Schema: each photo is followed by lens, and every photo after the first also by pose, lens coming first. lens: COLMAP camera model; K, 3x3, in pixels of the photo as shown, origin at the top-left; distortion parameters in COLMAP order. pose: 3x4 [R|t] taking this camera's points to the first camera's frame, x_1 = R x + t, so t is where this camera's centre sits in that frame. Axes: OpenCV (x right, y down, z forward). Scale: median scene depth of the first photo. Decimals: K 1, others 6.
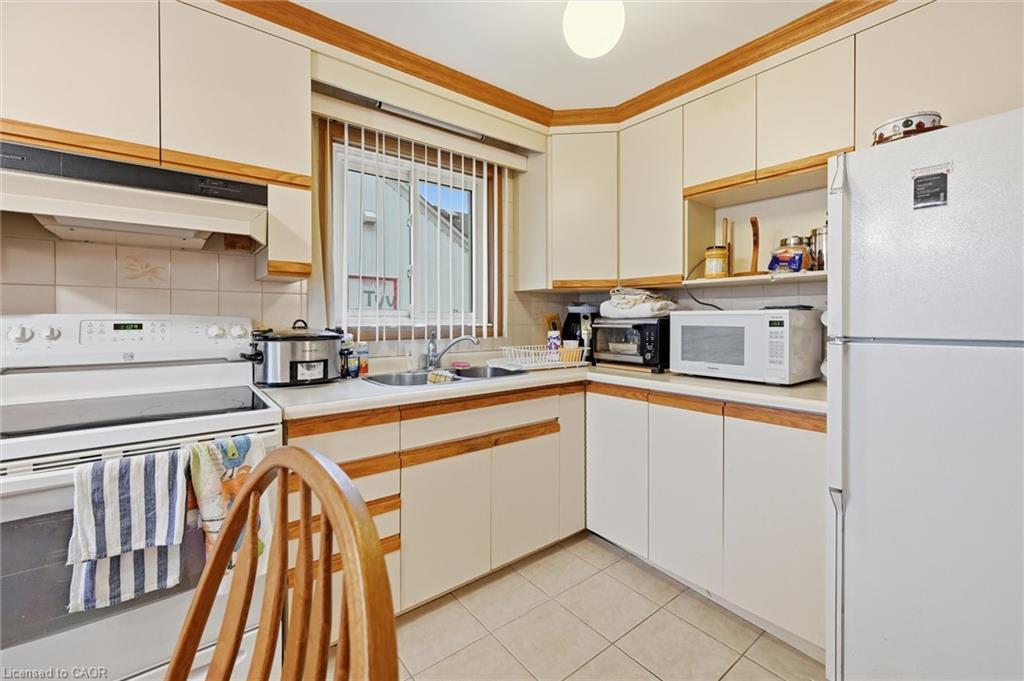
lens RADIAL K [[419.8, 0, 510.0], [0, 419.8, 332.0], [0, 0, 1]] dist [-0.002283, 0.000061]
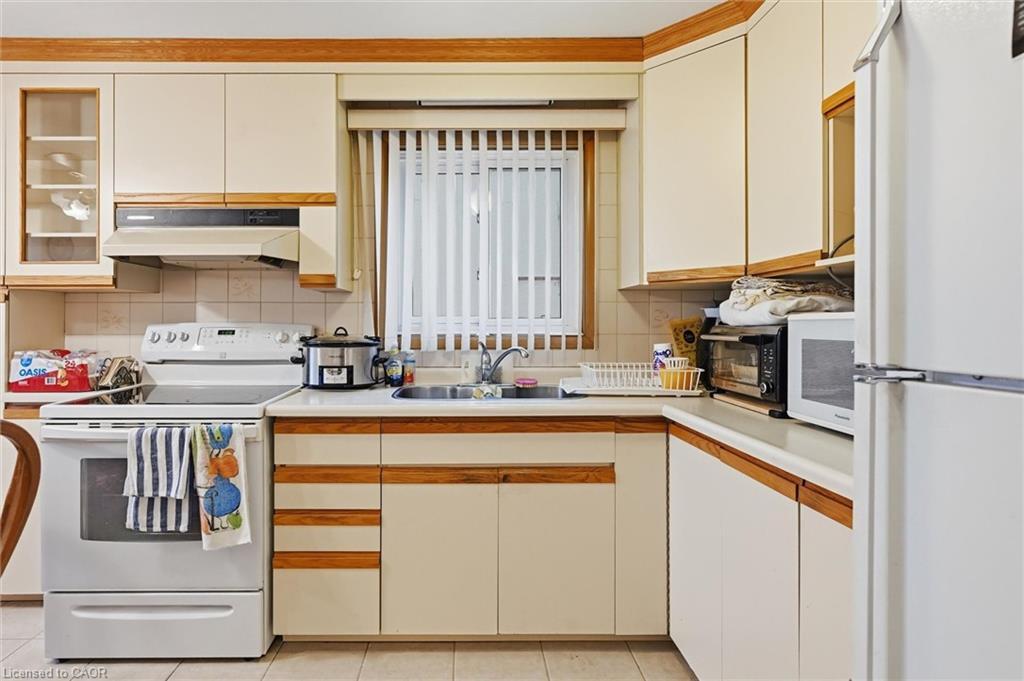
lens RADIAL K [[520.1, 0, 510.6], [0, 520.1, 333.6], [0, 0, 1]] dist [-0.004801, -0.000293]
pose [[0.788657, 0.009815, -0.614755, 0.650289], [-0.018861, 0.999788, -0.008234, -0.010671], [0.614544, 0.018089, 0.788675, 0.227715]]
